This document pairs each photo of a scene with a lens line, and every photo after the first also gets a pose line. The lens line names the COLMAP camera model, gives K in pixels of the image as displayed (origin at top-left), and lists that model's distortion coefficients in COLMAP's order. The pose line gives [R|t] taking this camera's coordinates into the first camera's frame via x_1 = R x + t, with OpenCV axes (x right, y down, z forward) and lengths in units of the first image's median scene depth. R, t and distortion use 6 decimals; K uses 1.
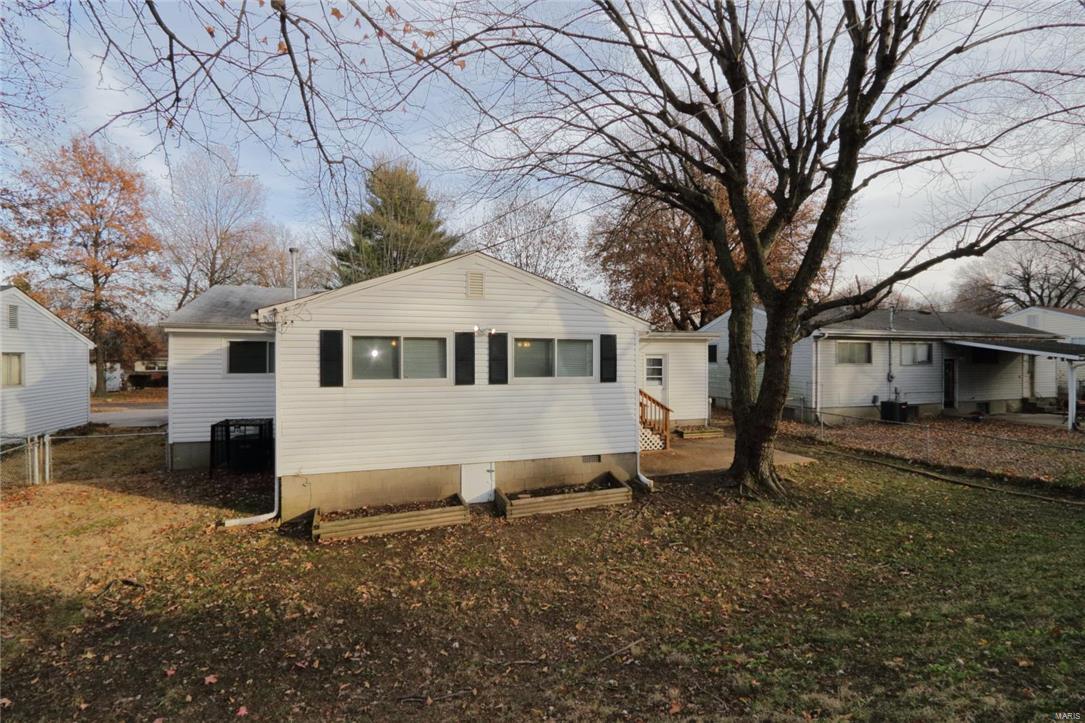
lens RADIAL K [[496.3, 0, 550.0], [0, 496.3, 360.1], [0, 0, 1]] dist [-0.004840, 0.000238]
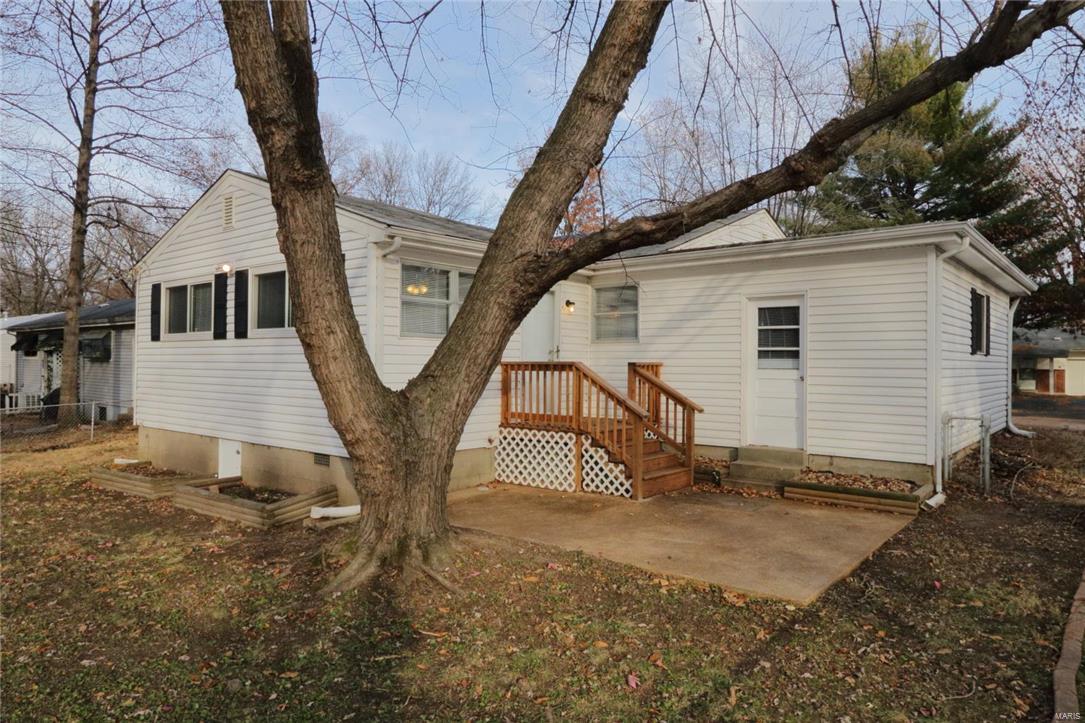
lens RADIAL K [[713.6, 0, 539.1], [0, 713.6, 363.2], [0, 0, 1]] dist [-0.008495, -0.000050]
pose [[0.505216, 0.002790, -0.862989, 1.062264], [-0.013077, 0.999905, -0.004422, 0.085538], [0.862894, 0.013519, 0.505204, 0.846258]]
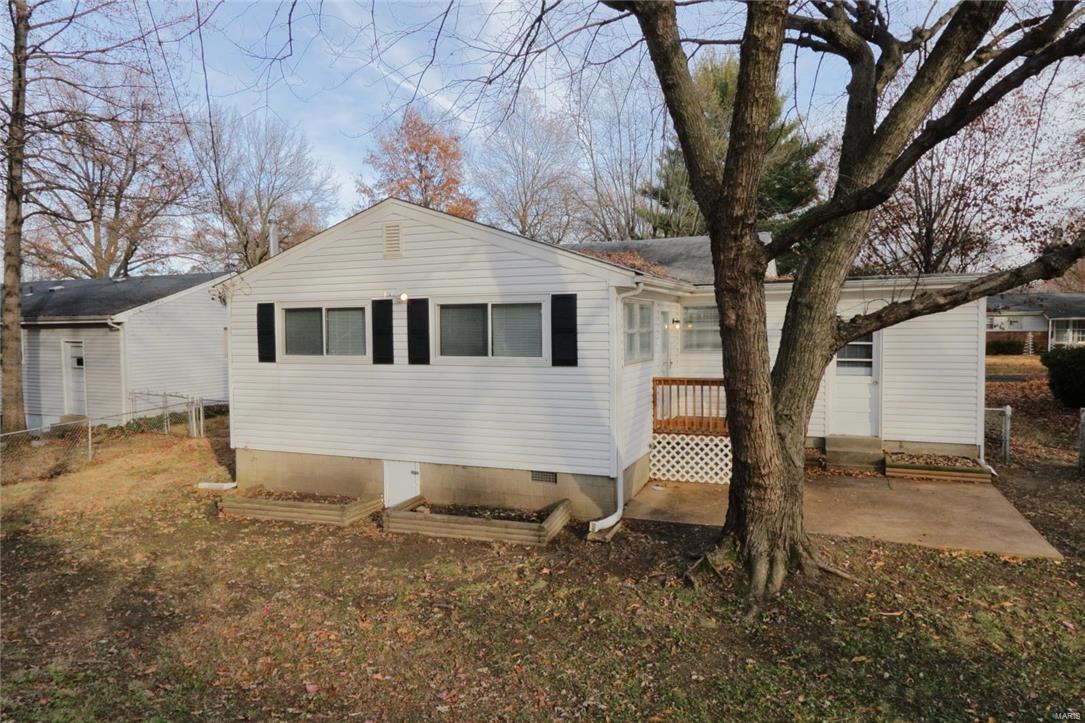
lens RADIAL K [[695.0, 0, 544.8], [0, 695.0, 353.4], [0, 0, 1]] dist [-0.006630, -0.002049]
pose [[0.748258, 0.017350, -0.663181, 0.775312], [0.006958, 0.999398, 0.033997, -0.004444], [0.663372, -0.030052, 0.747686, 0.310434]]
